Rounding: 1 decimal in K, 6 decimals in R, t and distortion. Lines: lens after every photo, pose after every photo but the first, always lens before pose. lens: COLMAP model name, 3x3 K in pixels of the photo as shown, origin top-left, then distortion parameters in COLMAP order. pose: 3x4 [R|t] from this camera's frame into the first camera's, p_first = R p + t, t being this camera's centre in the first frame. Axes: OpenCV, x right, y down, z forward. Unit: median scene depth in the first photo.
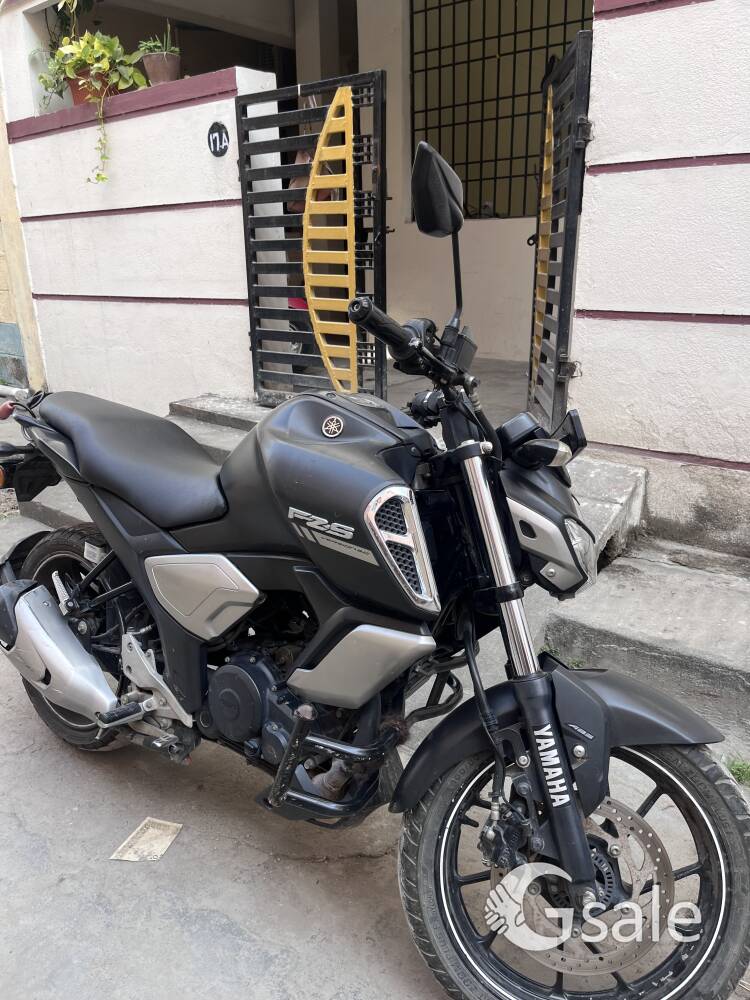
lens RADIAL K [[763.5, 0, 369.9], [0, 763.5, 499.1], [0, 0, 1]] dist [0.076227, -0.108657]
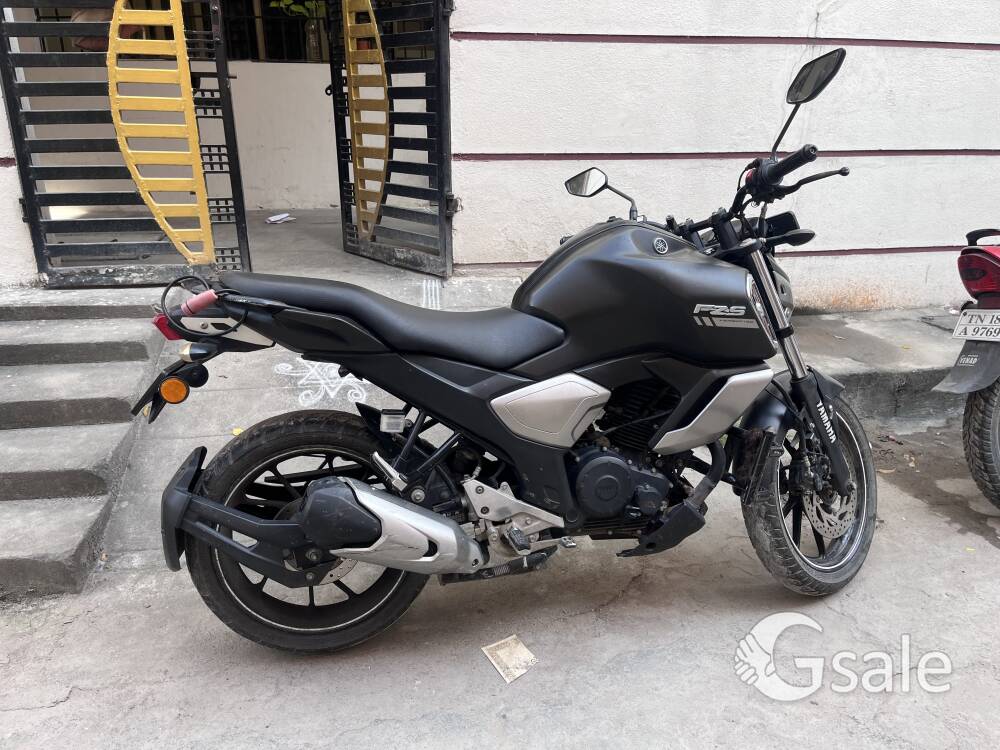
lens RADIAL K [[763.5, 0, 503.1], [0, 763.5, 381.5], [0, 0, 1]] dist [0.076227, -0.108657]
pose [[0.650668, -0.251295, 0.716576, -0.634223], [0.216370, 0.965892, 0.142258, -0.059775], [-0.727884, 0.062483, 0.682848, 0.157088]]
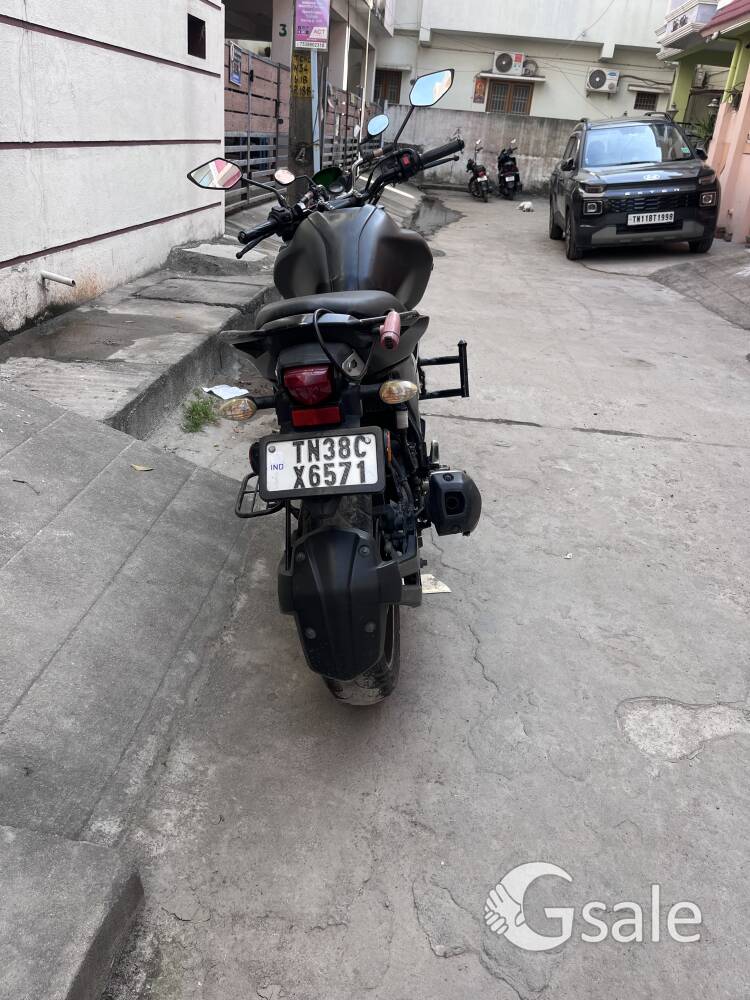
lens RADIAL K [[763.5, 0, 369.9], [0, 763.5, 499.1], [0, 0, 1]] dist [0.076227, -0.108657]
pose [[-0.566411, -0.375443, 0.733636, -0.741933], [0.191339, 0.805967, 0.560184, -0.277170], [-0.801604, 0.457667, -0.384672, 0.981852]]
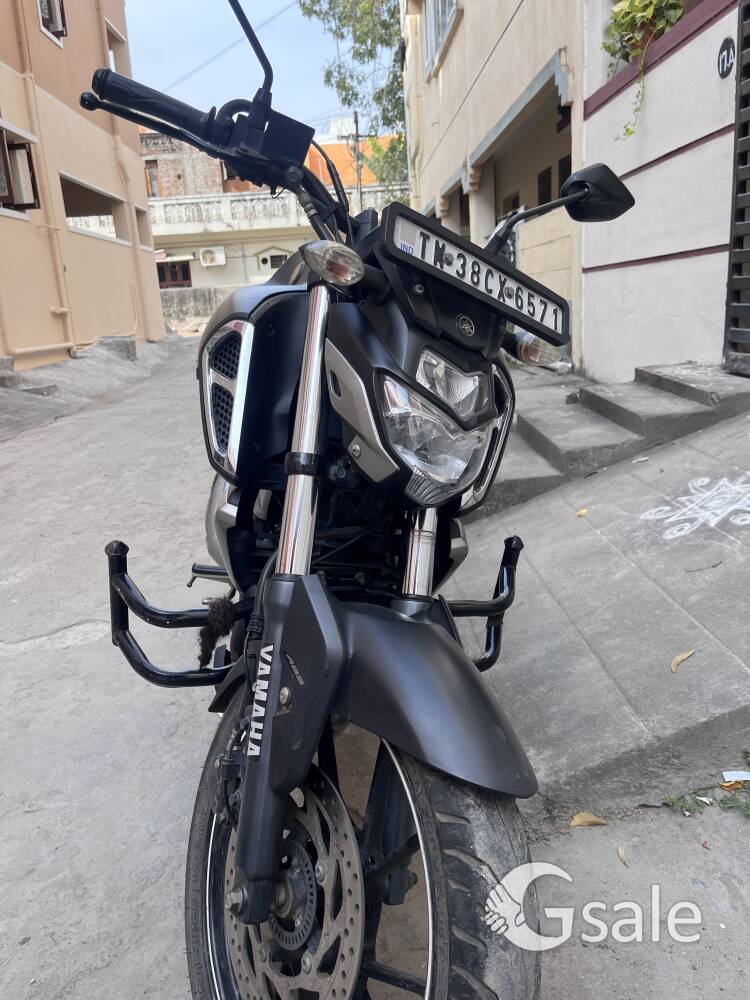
lens RADIAL K [[763.5, 0, 369.9], [0, 763.5, 499.1], [0, 0, 1]] dist [0.076227, -0.108657]
pose [[0.653851, 0.172026, -0.736808, 0.354095], [-0.186385, 0.980422, 0.063504, 0.043182], [0.733307, 0.095808, 0.673113, 0.256257]]
